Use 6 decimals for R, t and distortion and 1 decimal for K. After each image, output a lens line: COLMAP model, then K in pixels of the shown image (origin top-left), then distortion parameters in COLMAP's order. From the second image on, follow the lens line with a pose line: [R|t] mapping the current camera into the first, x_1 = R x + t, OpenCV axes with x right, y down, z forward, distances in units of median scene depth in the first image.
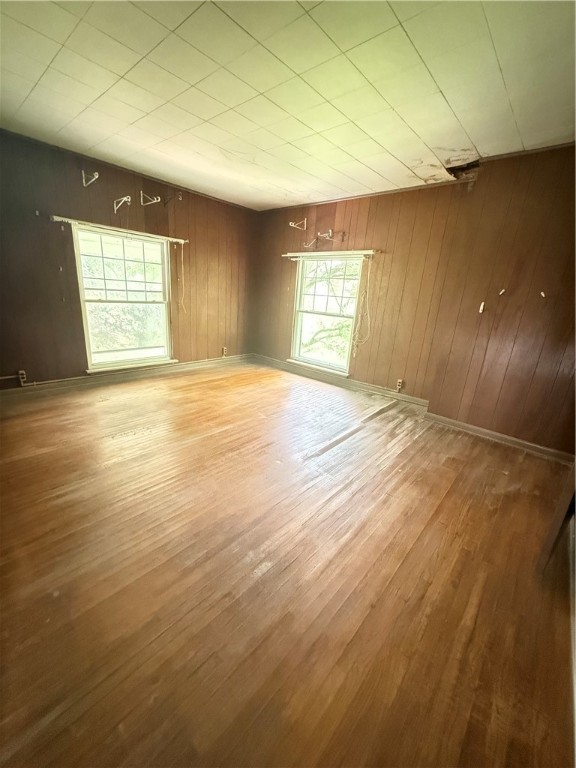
lens RADIAL K [[310.3, 0, 287.1], [0, 310.3, 383.3], [0, 0, 1]] dist [0.002102, 0.000141]
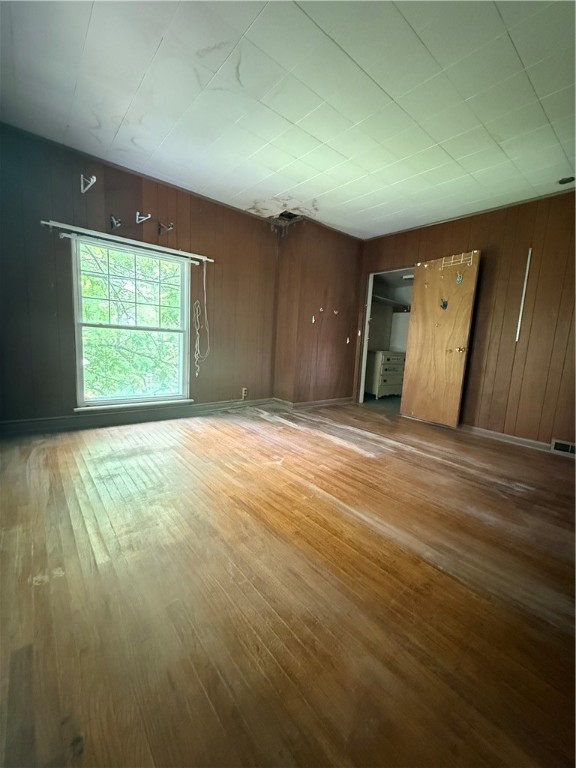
lens RADIAL K [[310.3, 0, 289.4], [0, 310.3, 383.7], [0, 0, 1]] dist [0.002102, 0.000141]
pose [[0.147905, -0.189002, 0.970774, -0.794403], [0.236730, 0.959802, 0.150798, -0.188266], [-0.960252, 0.207507, 0.186702, 0.834470]]
